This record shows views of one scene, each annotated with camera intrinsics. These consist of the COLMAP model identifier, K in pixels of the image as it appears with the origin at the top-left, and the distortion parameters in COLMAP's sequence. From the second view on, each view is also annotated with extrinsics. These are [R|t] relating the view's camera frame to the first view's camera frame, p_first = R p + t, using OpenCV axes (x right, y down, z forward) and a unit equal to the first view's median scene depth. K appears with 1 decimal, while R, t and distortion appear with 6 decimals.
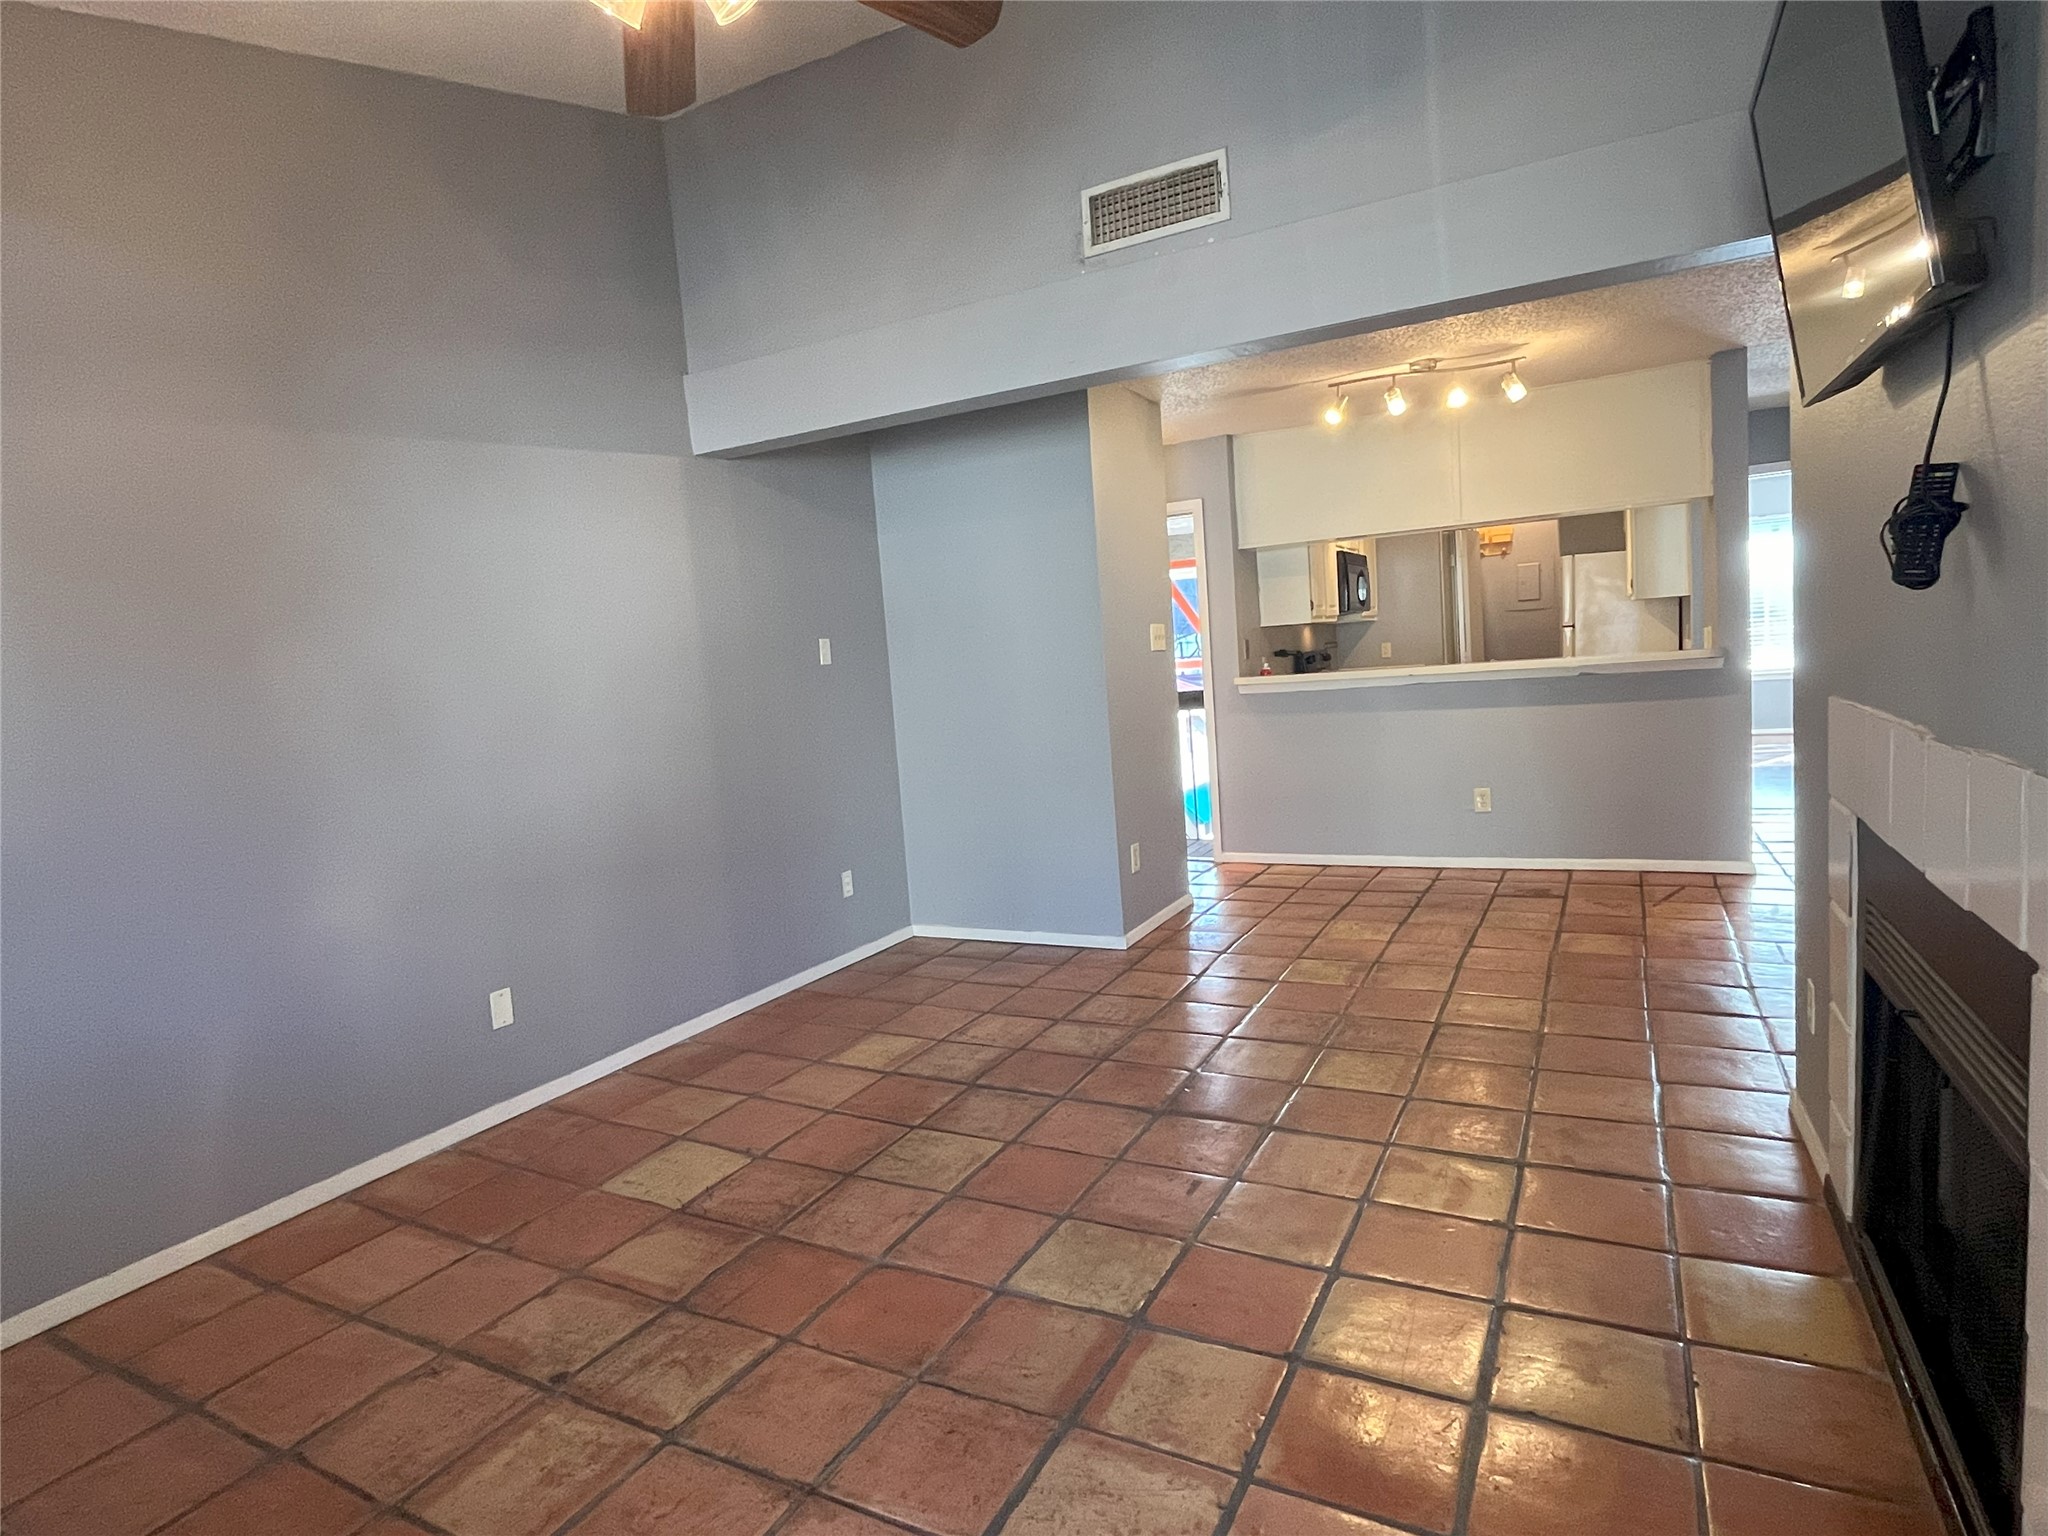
lens RADIAL K [[1073.7, 0, 1024.0], [0, 1073.7, 768.0], [0, 0, 1]] dist [0.024513, 0.000112]
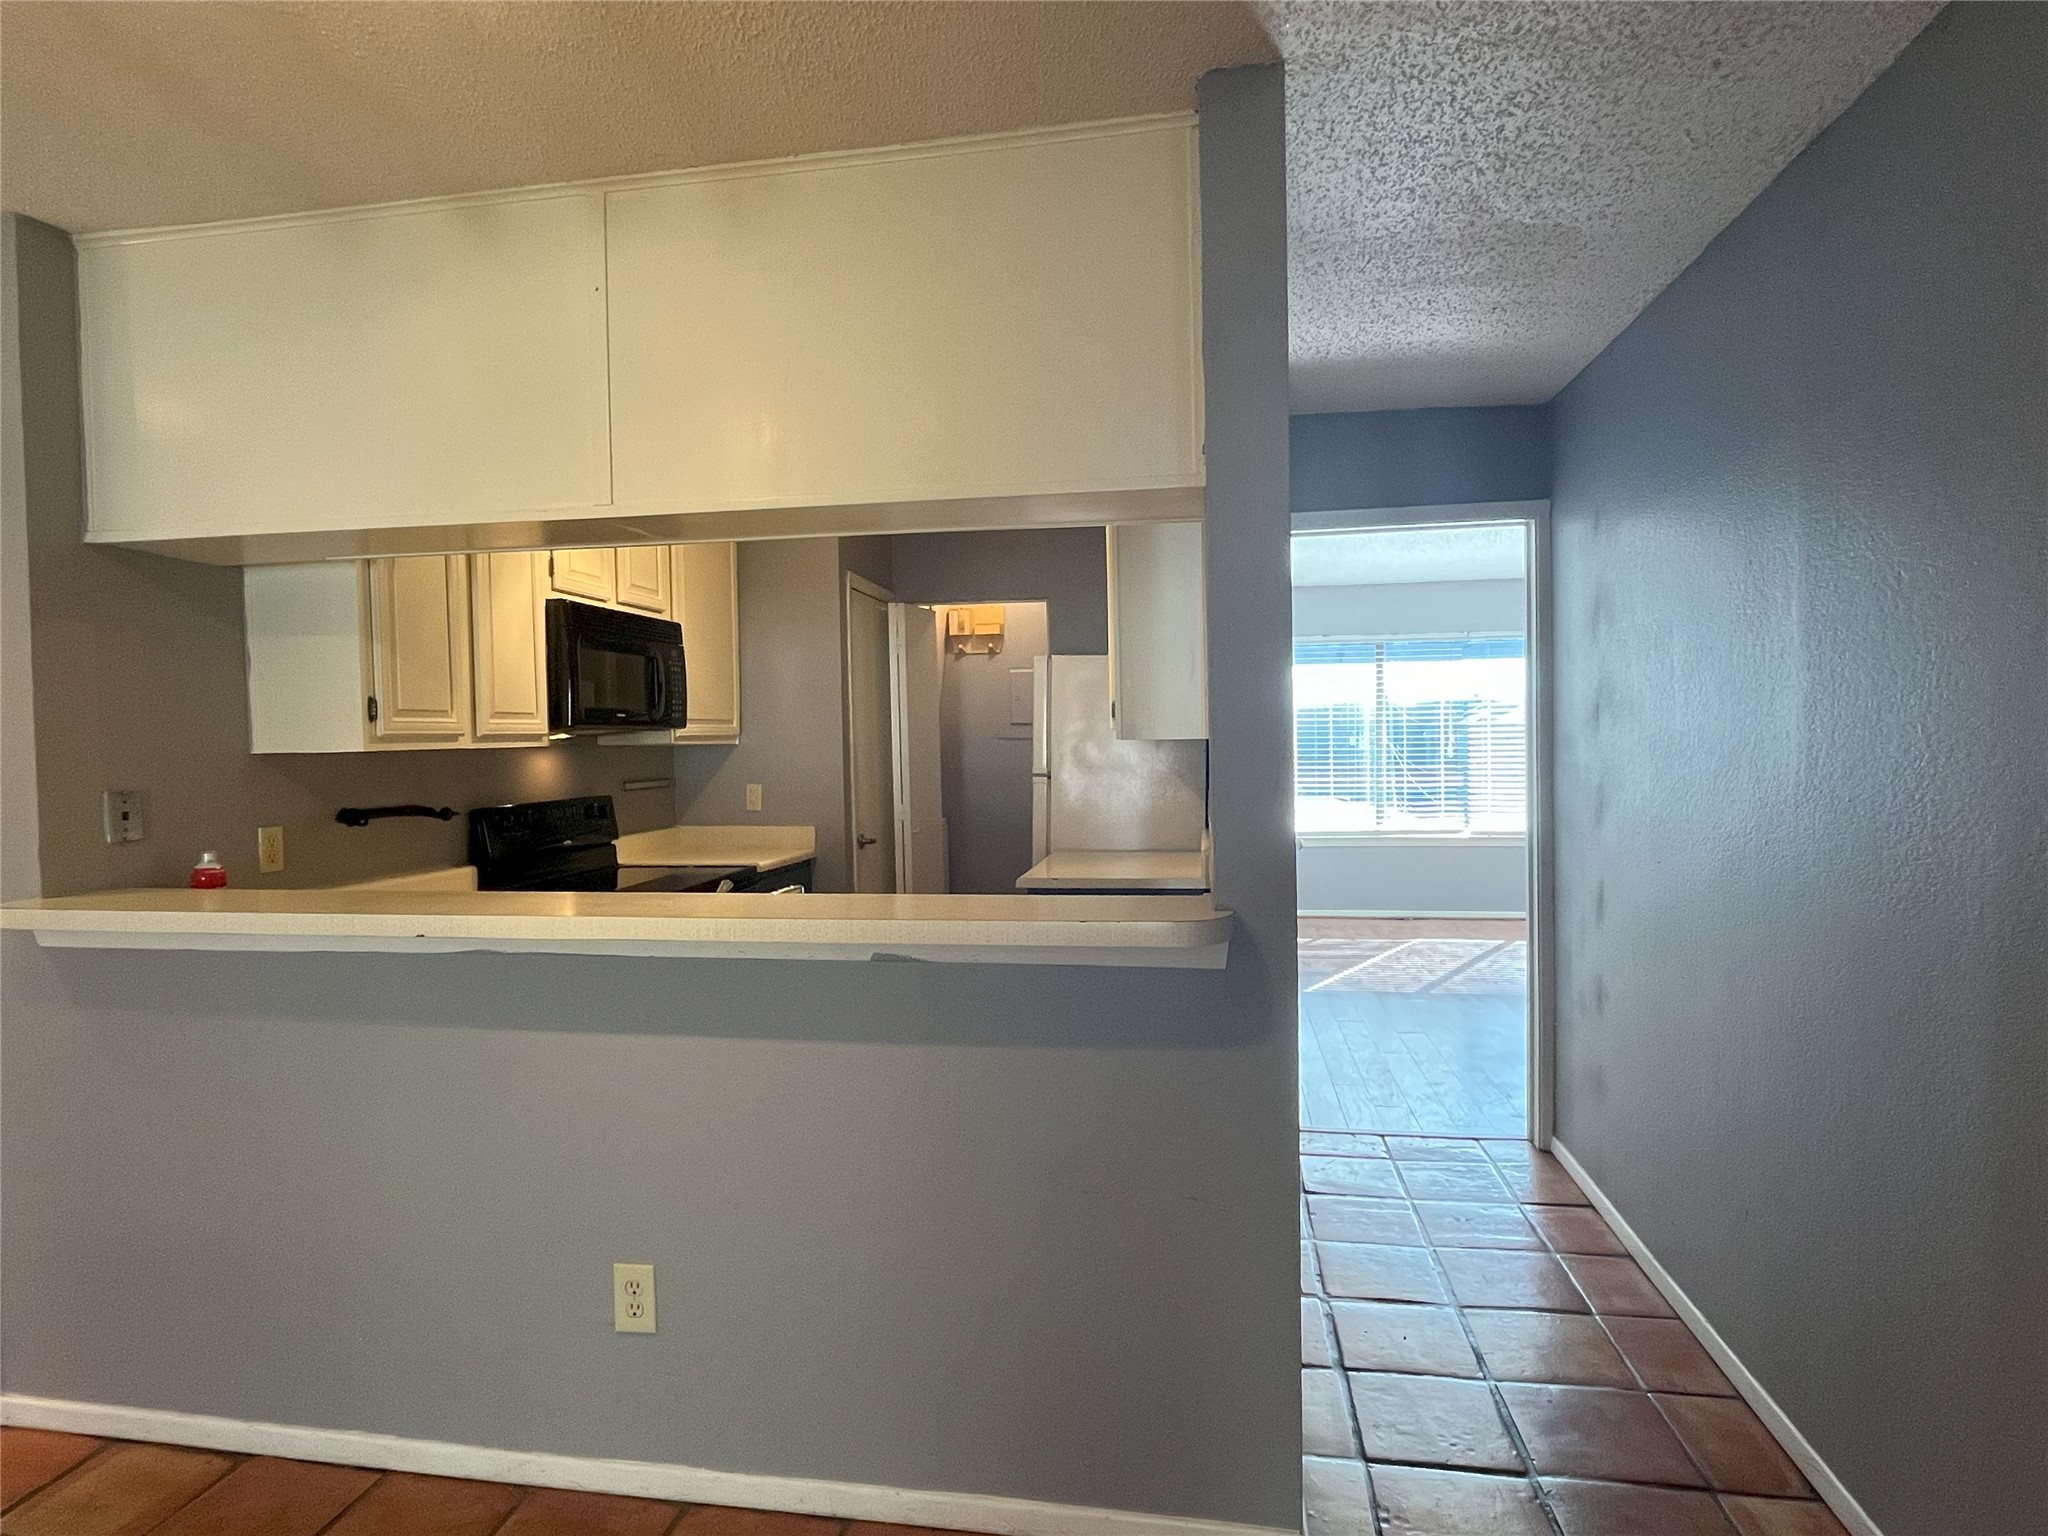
lens RADIAL K [[1073.7, 0, 1024.0], [0, 1073.7, 768.0], [0, 0, 1]] dist [0.024513, 0.000112]
pose [[0.946663, 0.051276, 0.318119, 0.340212], [-0.024115, 0.995763, -0.088743, -0.091557], [-0.321322, 0.076338, 0.943888, 0.495055]]
